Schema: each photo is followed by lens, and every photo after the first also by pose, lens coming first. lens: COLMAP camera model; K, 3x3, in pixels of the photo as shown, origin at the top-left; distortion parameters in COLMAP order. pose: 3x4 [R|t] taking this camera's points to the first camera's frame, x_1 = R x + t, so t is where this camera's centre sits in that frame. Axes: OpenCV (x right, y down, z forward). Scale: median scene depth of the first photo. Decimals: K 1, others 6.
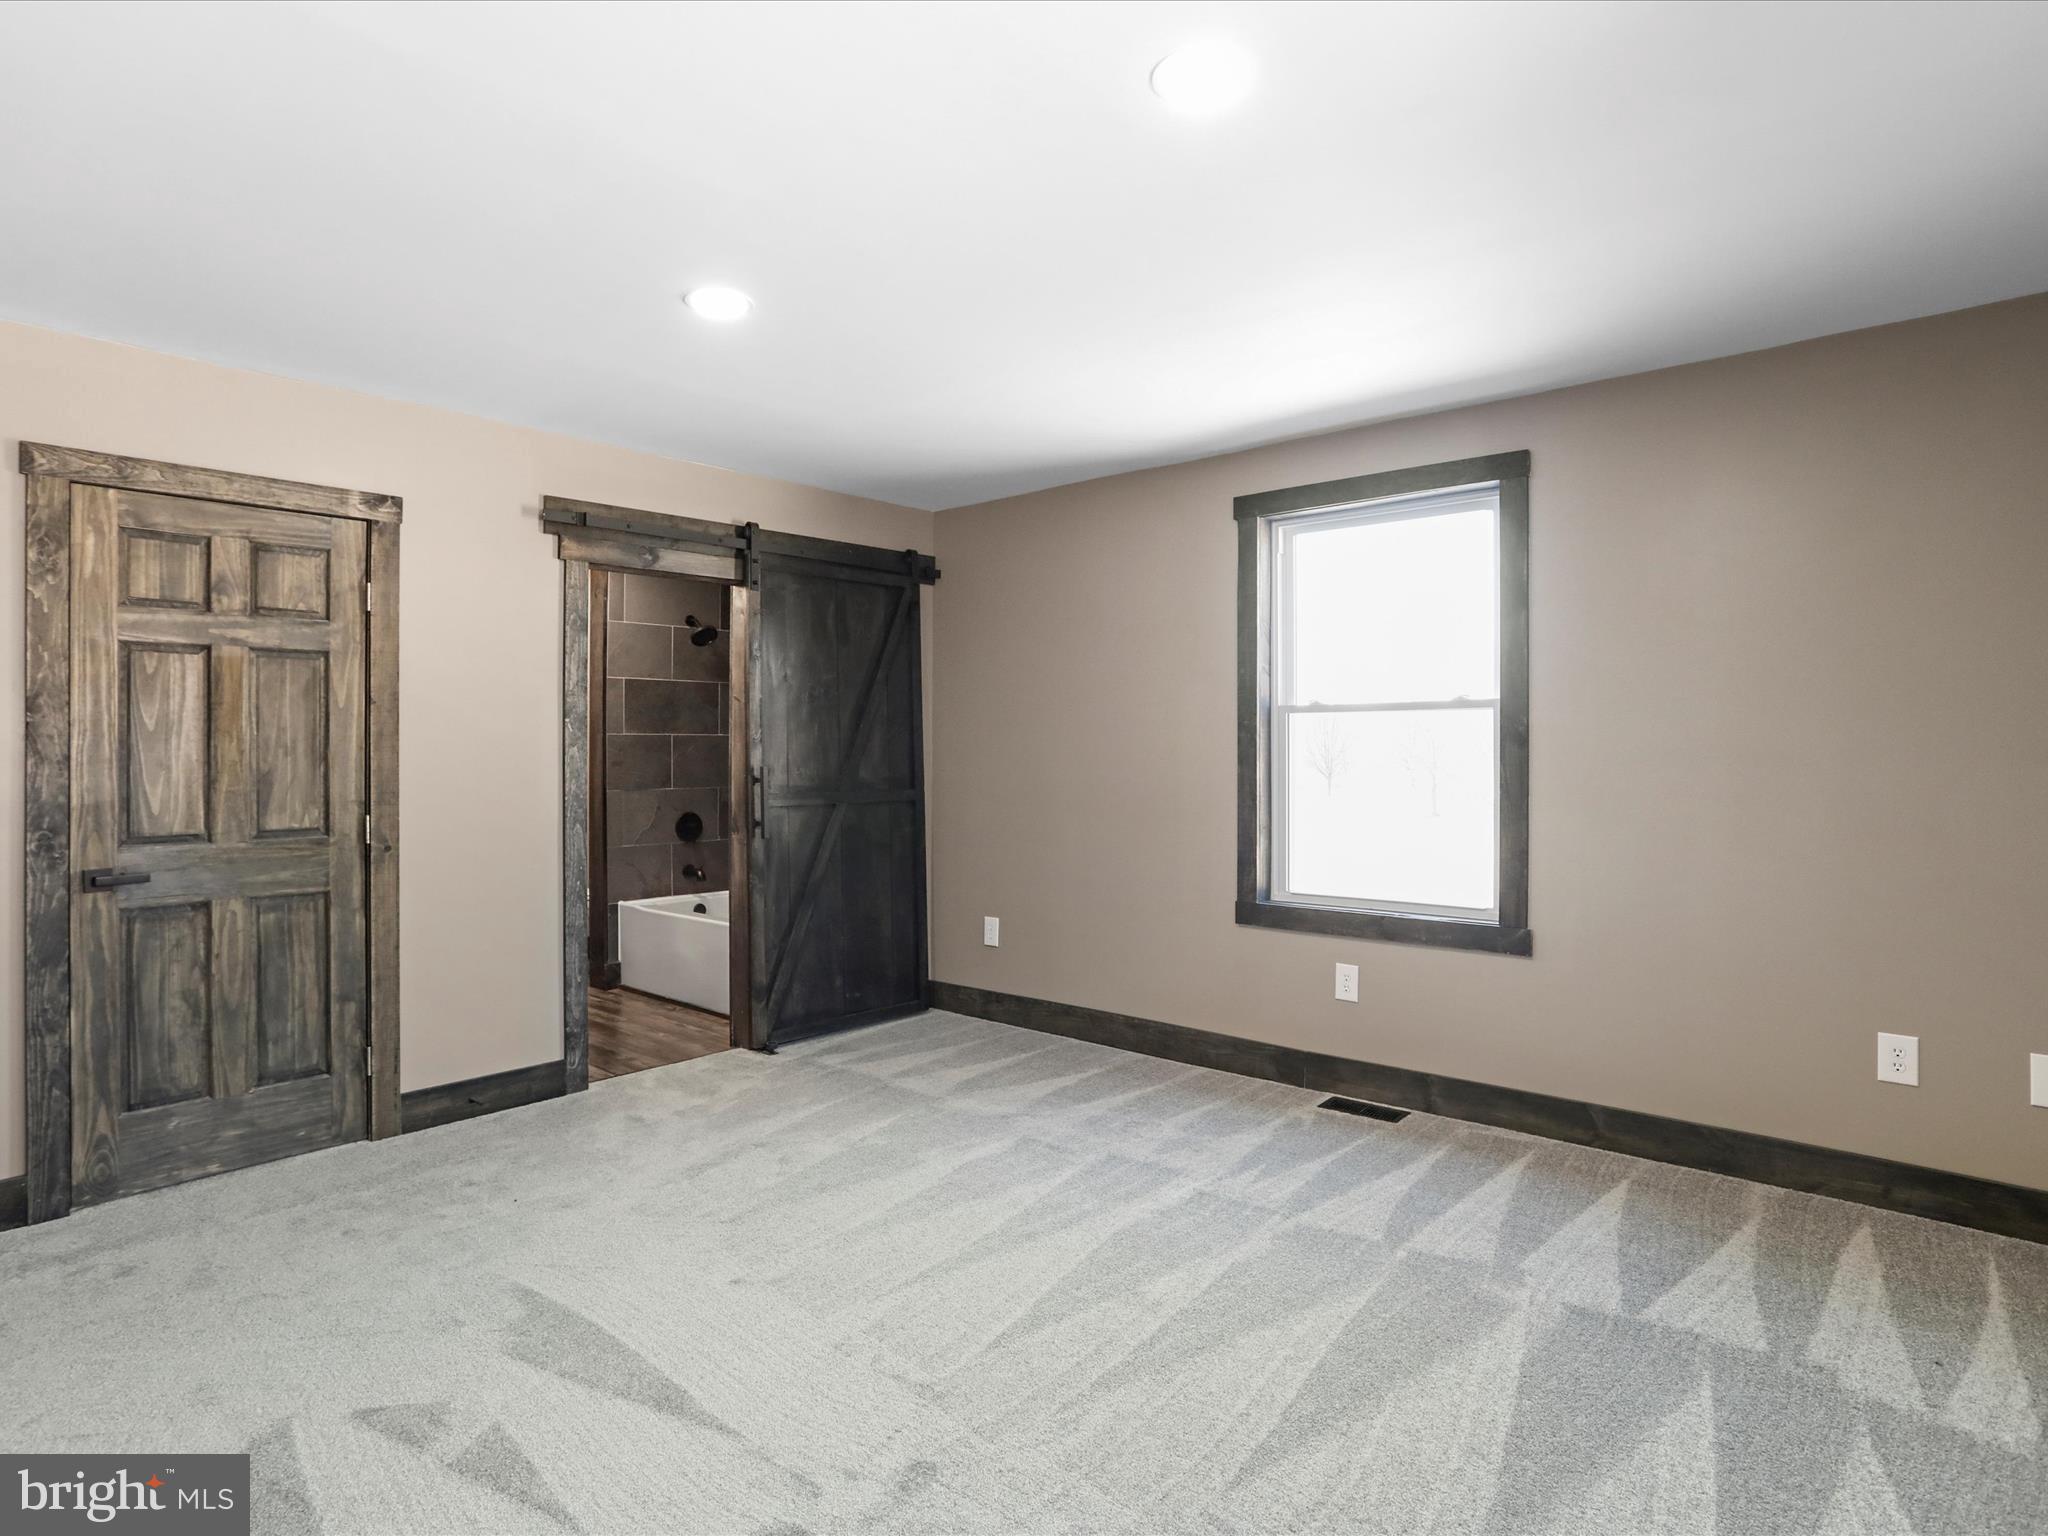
lens RADIAL K [[1116.0, 0, 1024.7], [0, 1116.0, 765.9], [0, 0, 1]] dist [-0.055498, 0.014695]
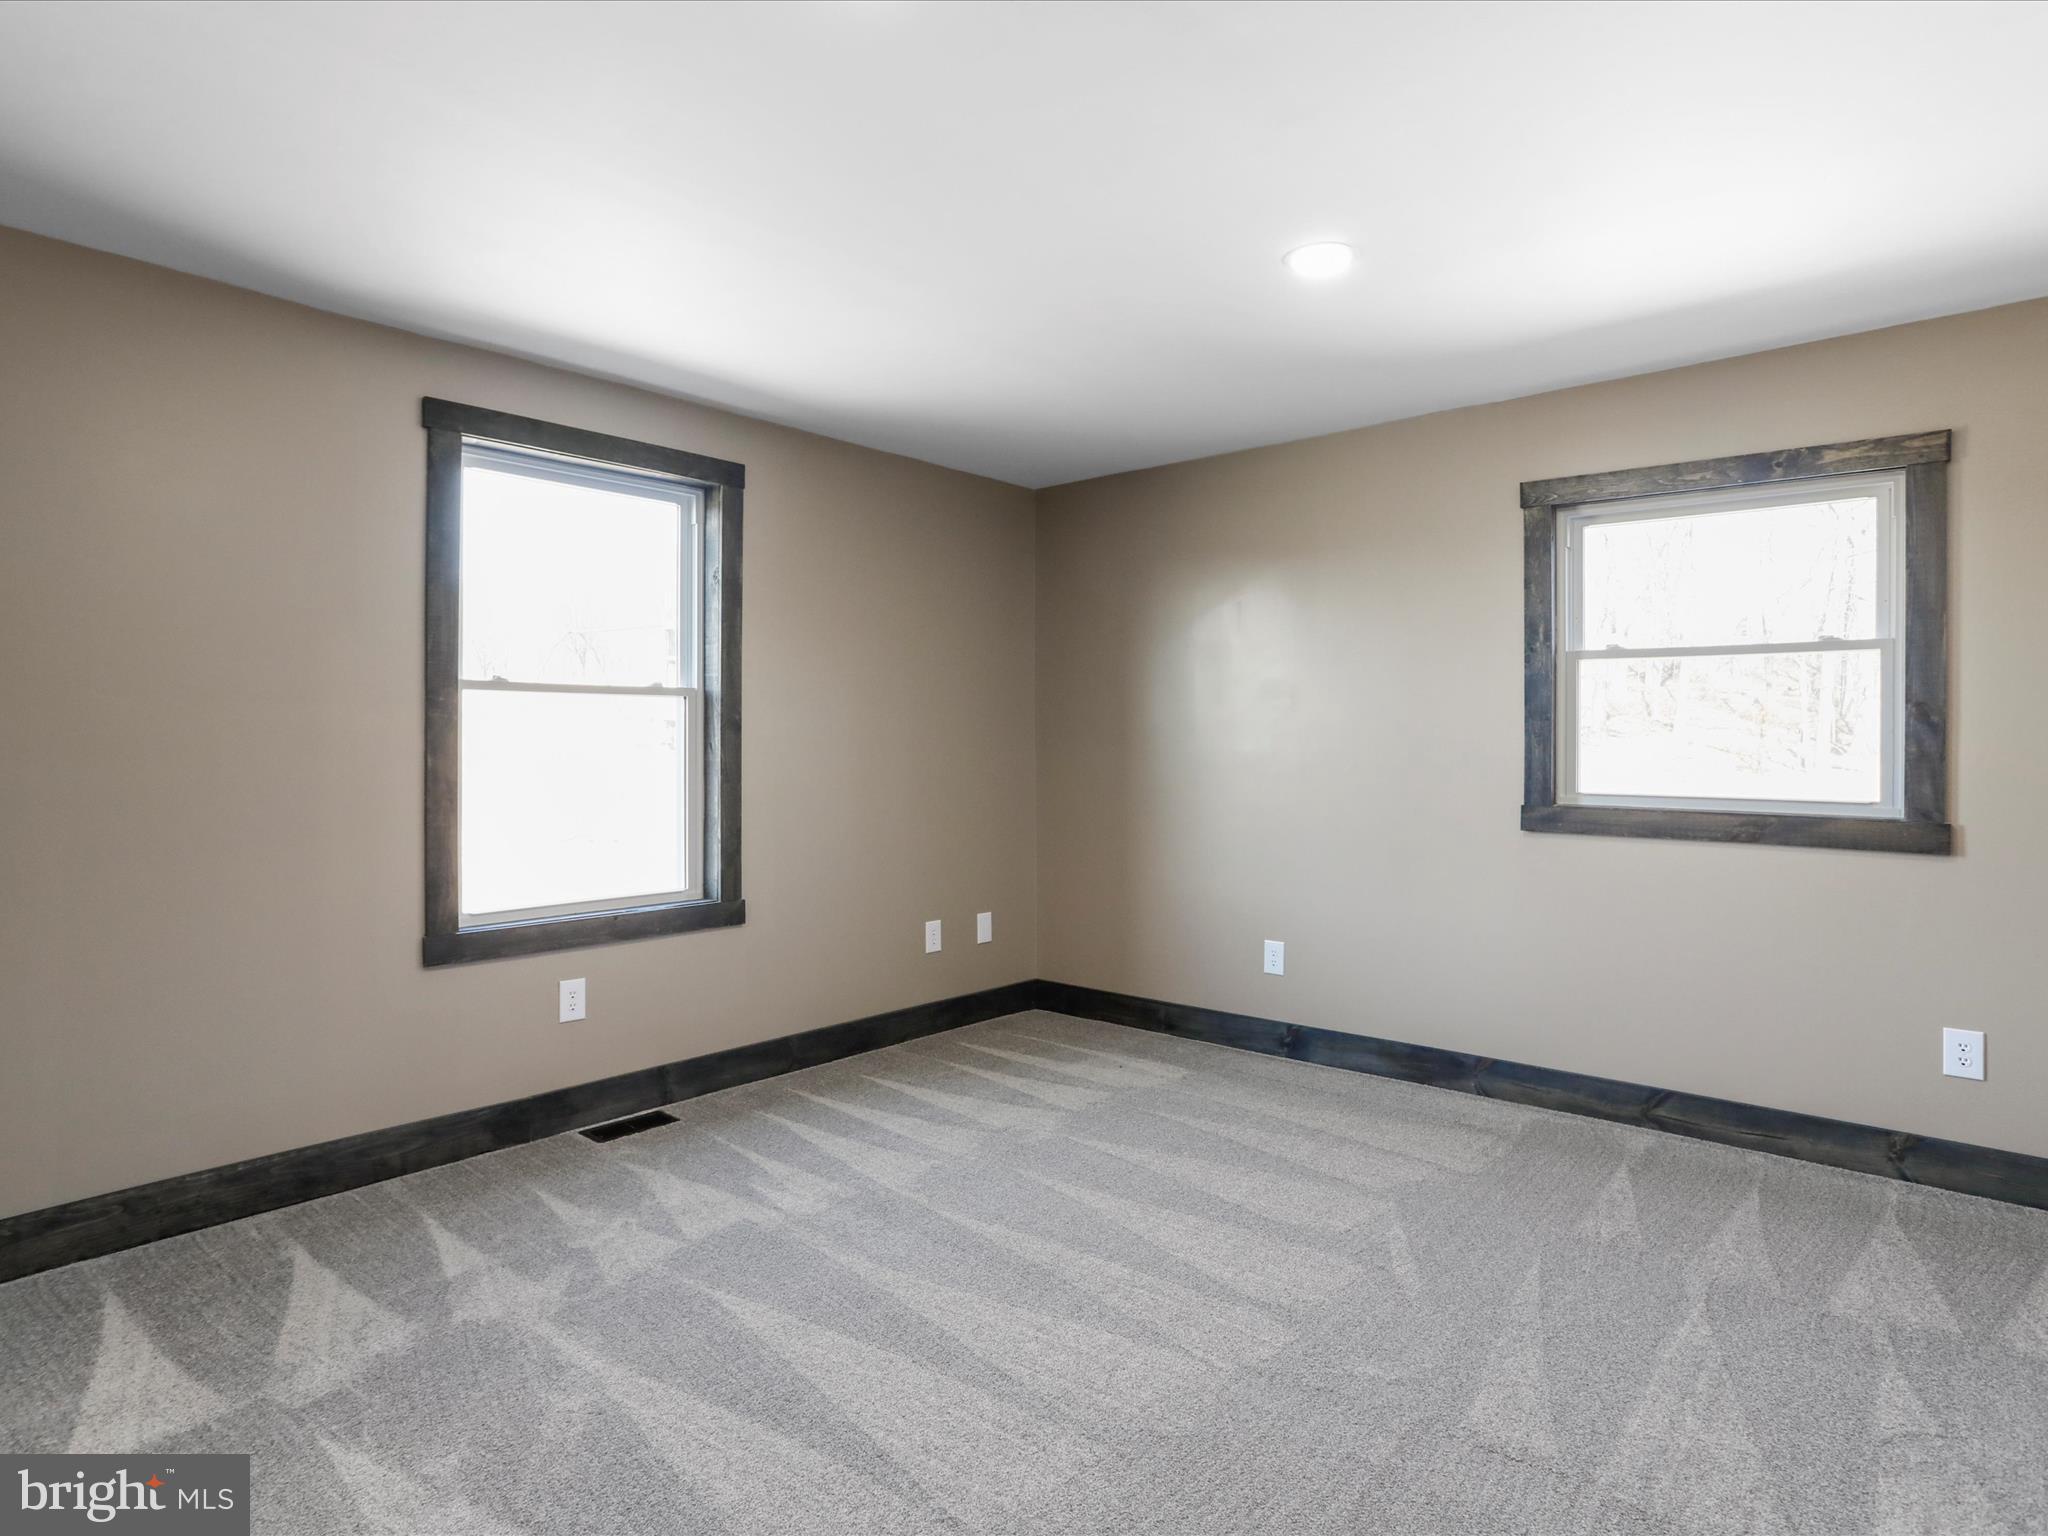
lens RADIAL K [[1116.0, 0, 1027.3], [0, 1116.0, 759.5], [0, 0, 1]] dist [-0.055498, 0.014695]
pose [[-0.017029, -0.015134, 0.999740, -0.663782], [0.010706, 0.999825, 0.015317, -0.005862], [-0.999798, 0.010964, -0.016864, 0.736699]]
